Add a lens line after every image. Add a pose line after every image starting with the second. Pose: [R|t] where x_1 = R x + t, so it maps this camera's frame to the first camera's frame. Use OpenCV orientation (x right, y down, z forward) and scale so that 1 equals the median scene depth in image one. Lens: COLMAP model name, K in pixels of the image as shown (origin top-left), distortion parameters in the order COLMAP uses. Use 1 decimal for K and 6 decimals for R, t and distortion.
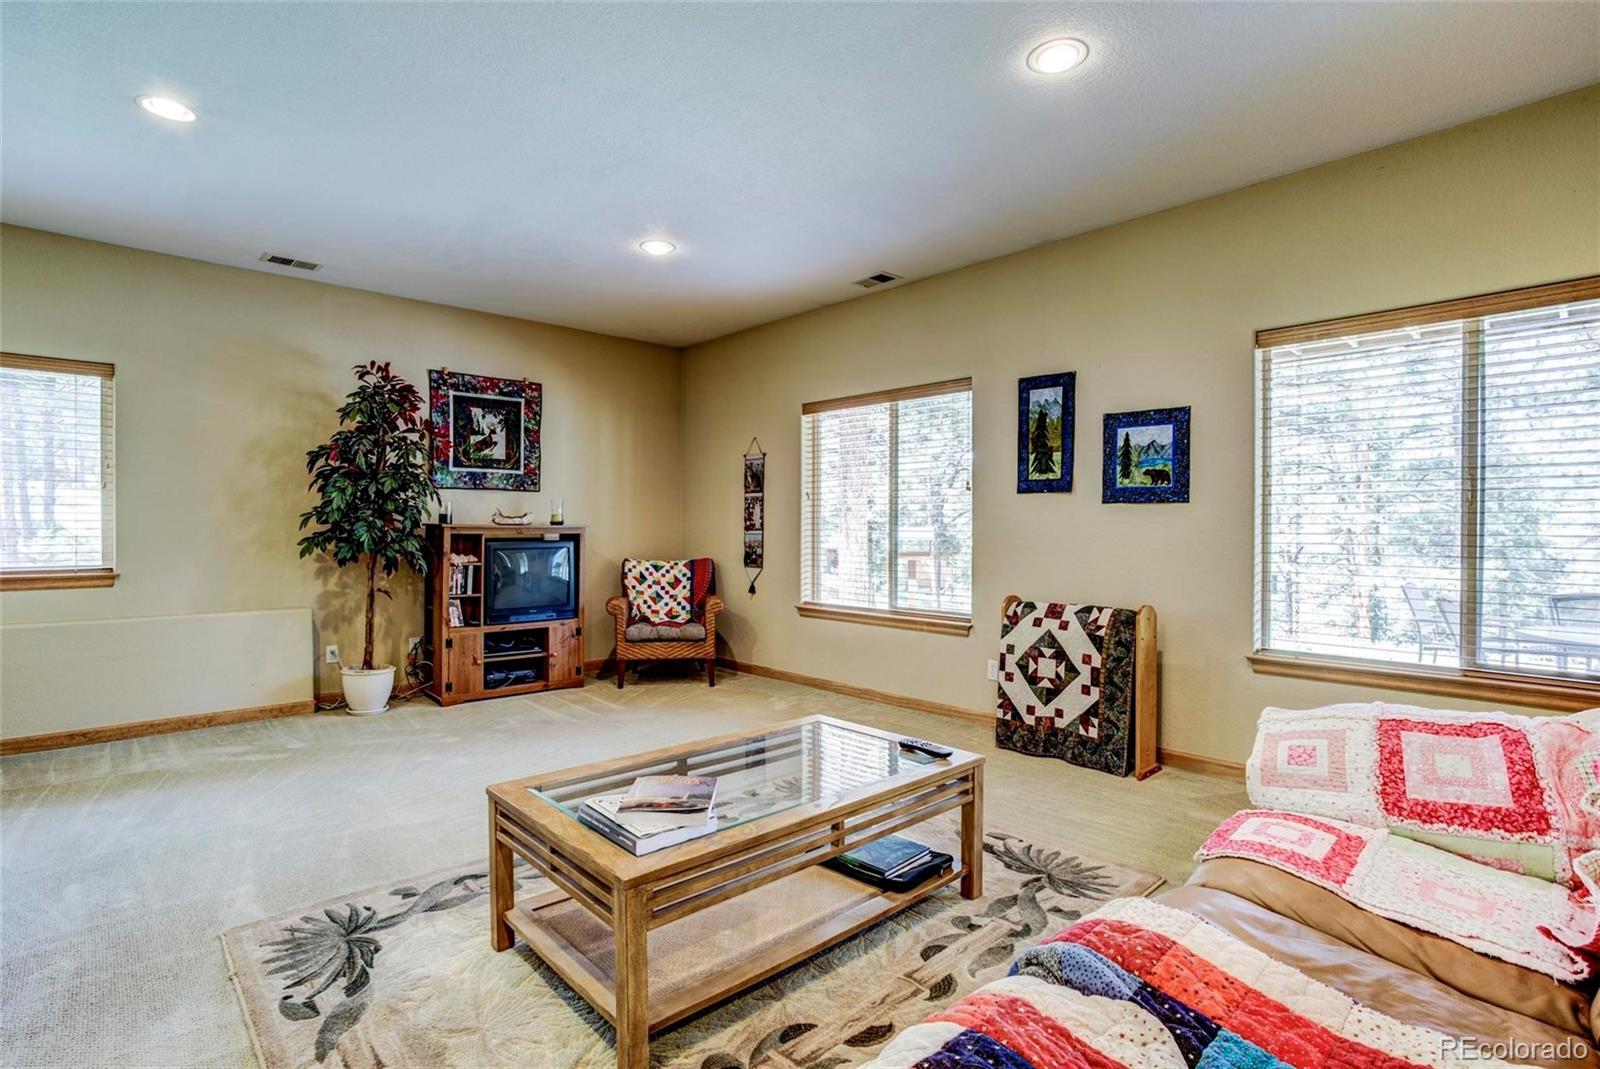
lens RADIAL K [[775.5, 0, 805.2], [0, 775.5, 536.4], [0, 0, 1]] dist [-0.055241, 0.024526]
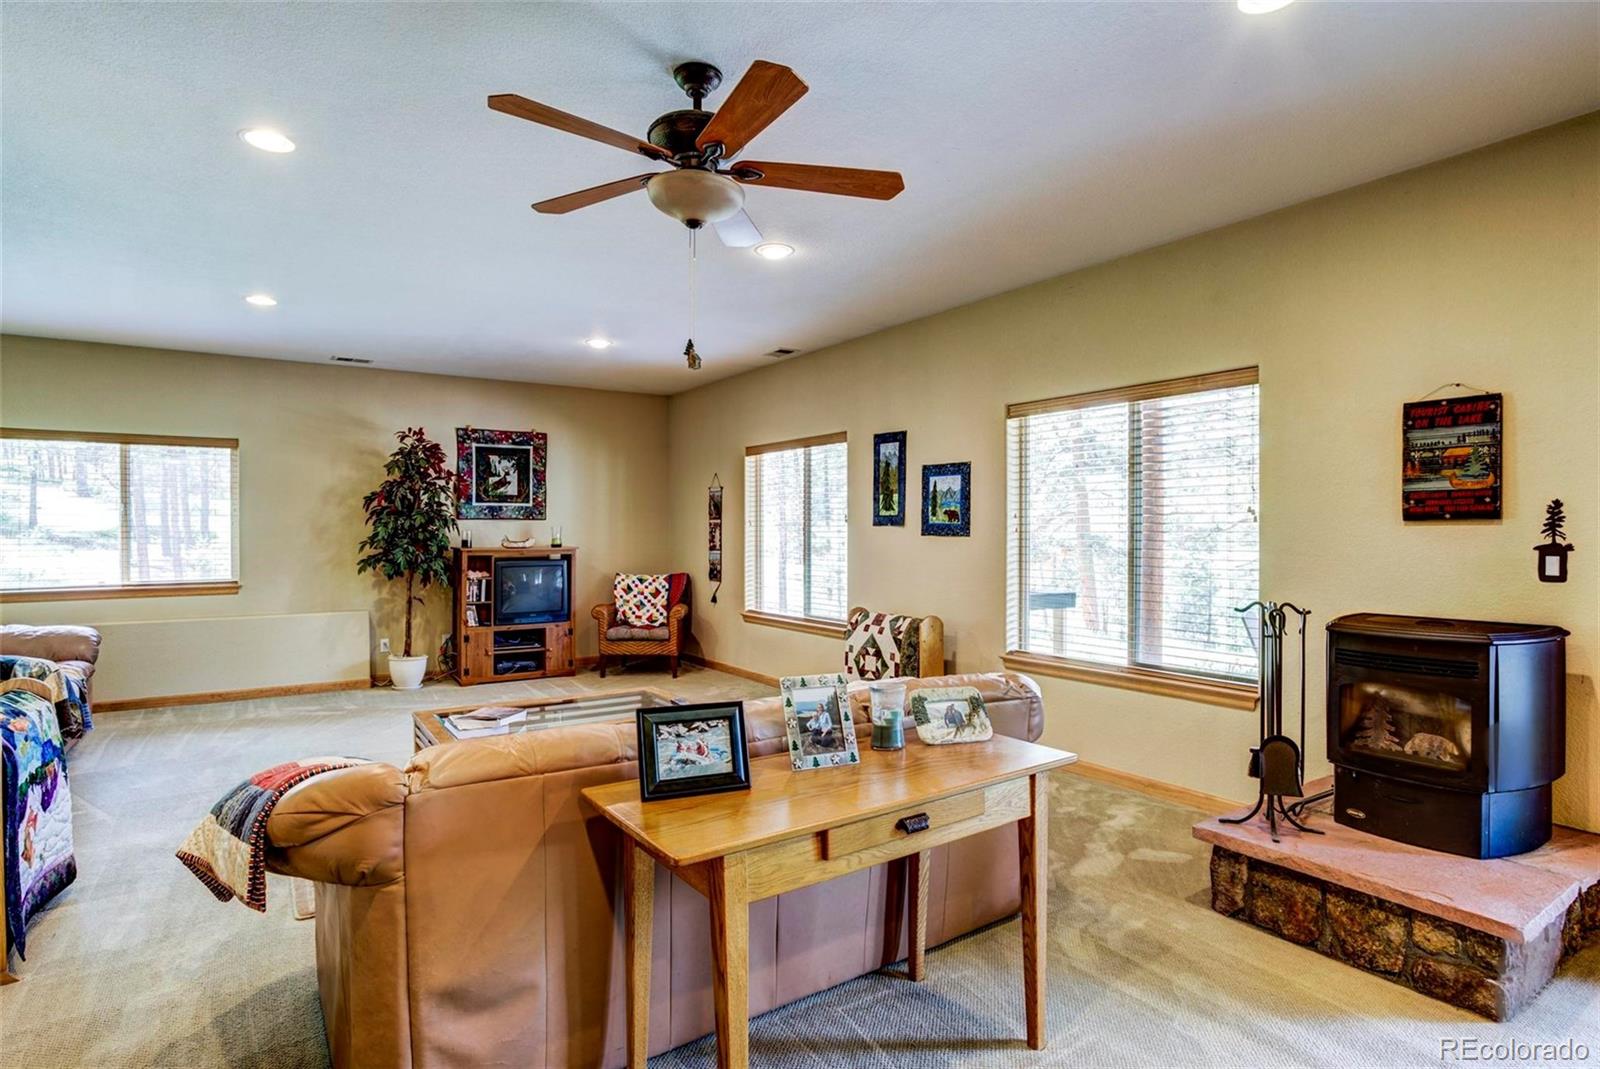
lens RADIAL K [[799.5, 0, 783.3], [0, 799.5, 539.2], [0, 0, 1]] dist [-0.060106, 0.023171]
pose [[0.988797, -0.002648, -0.149241, 0.286850], [0.002086, 0.999990, -0.003919, -0.025951], [0.149250, 0.003563, 0.988793, -0.273497]]
